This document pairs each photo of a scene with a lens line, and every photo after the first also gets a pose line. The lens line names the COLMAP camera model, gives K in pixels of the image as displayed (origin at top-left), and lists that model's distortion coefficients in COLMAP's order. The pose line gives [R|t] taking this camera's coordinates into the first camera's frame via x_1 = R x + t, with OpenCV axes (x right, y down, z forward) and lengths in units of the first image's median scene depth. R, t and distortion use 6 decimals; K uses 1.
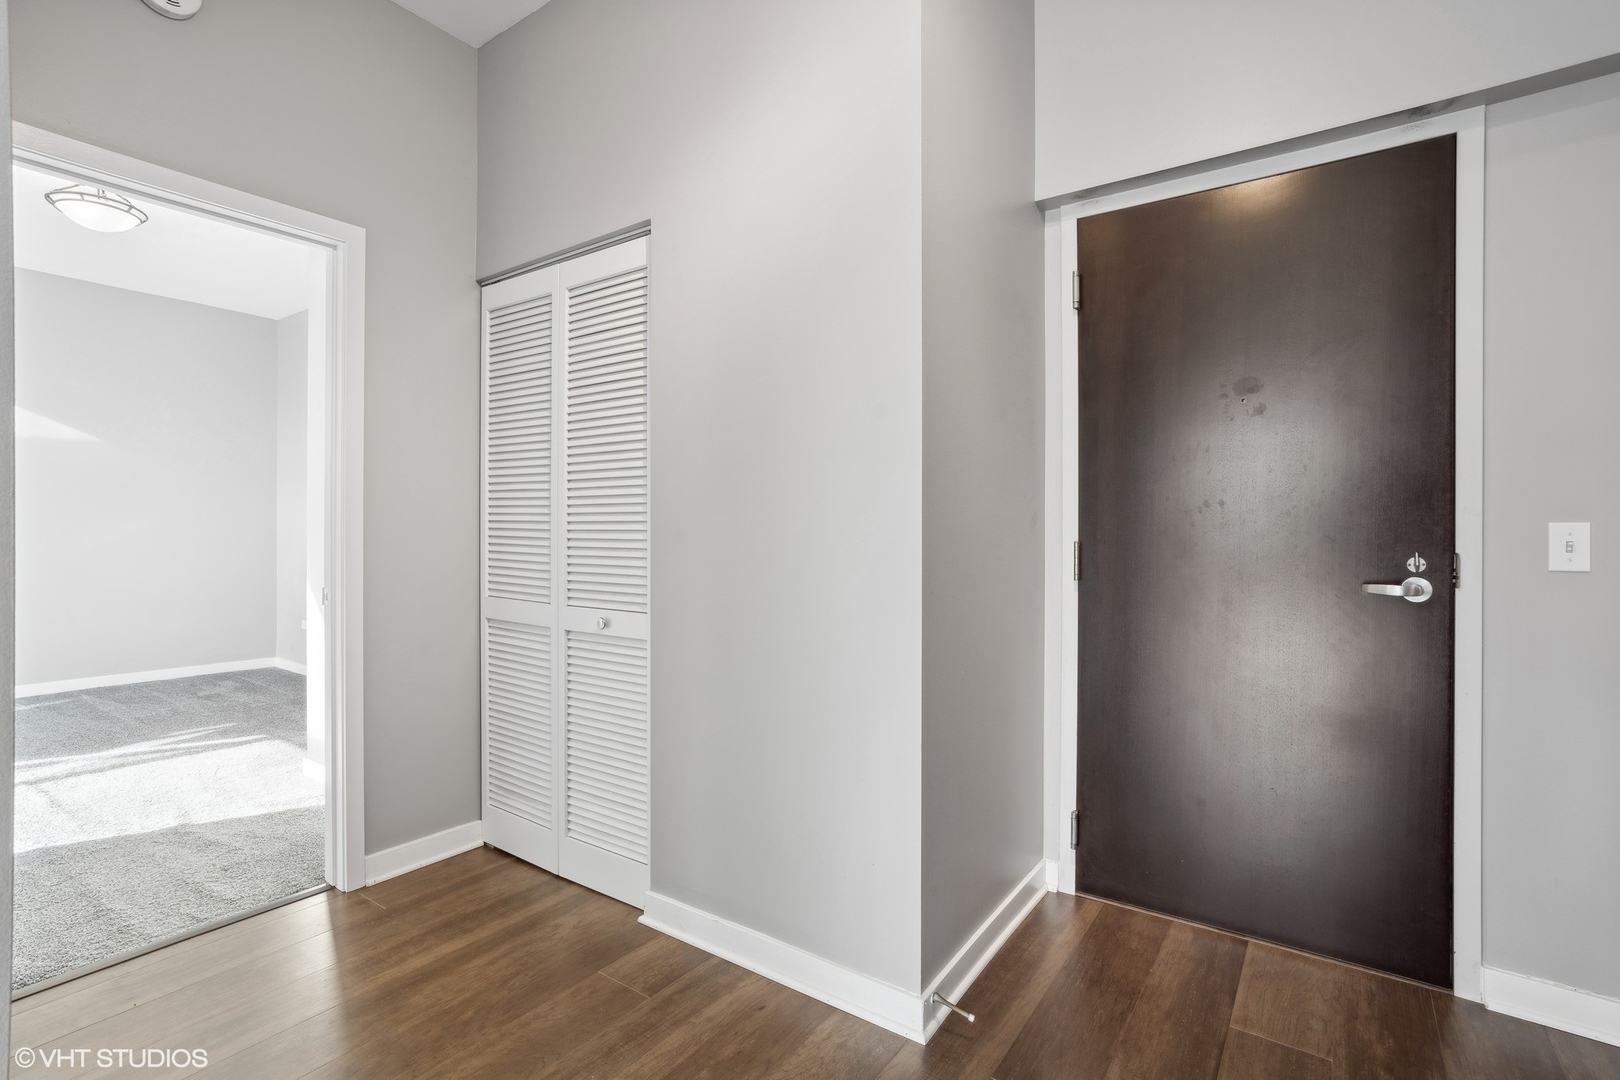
lens RADIAL K [[762.9, 0, 806.6], [0, 762.9, 534.8], [0, 0, 1]] dist [-0.055878, 0.027374]
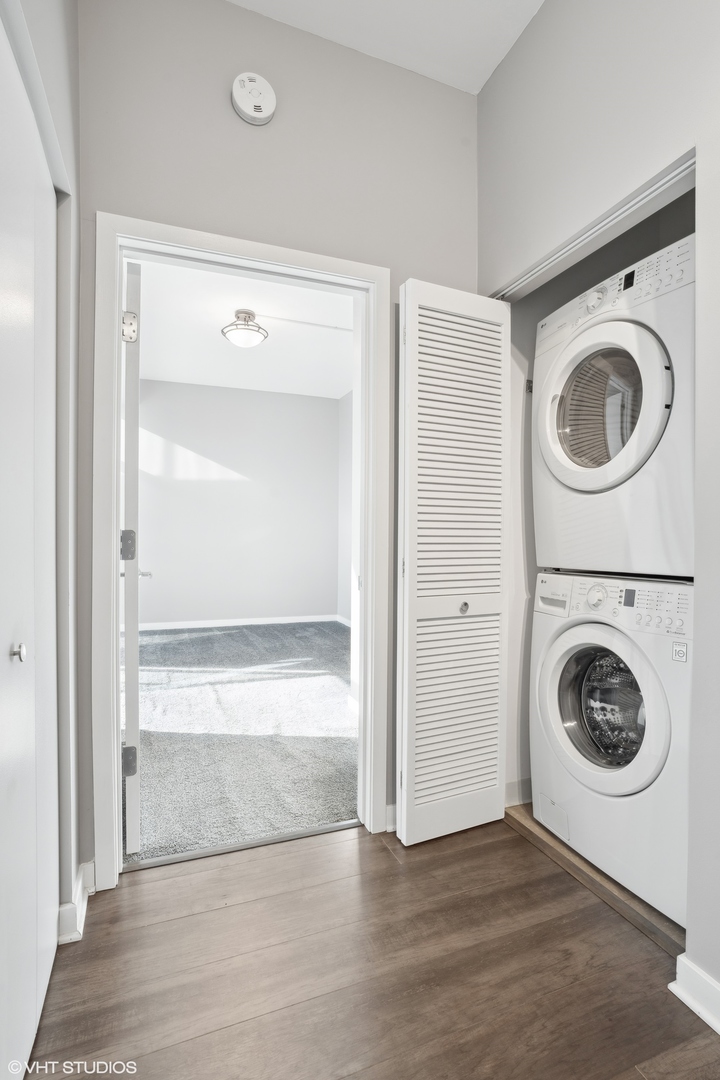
lens RADIAL K [[526.5, 0, 360.0], [0, 526.5, 540.0], [0, 0, 1]] dist [-0.052400, 0.029916]
pose [[0.833895, 0.005609, -0.551895, -0.146715], [-0.004948, 0.999984, 0.002686, 0.009352], [0.551901, 0.000491, 0.833910, 0.243548]]
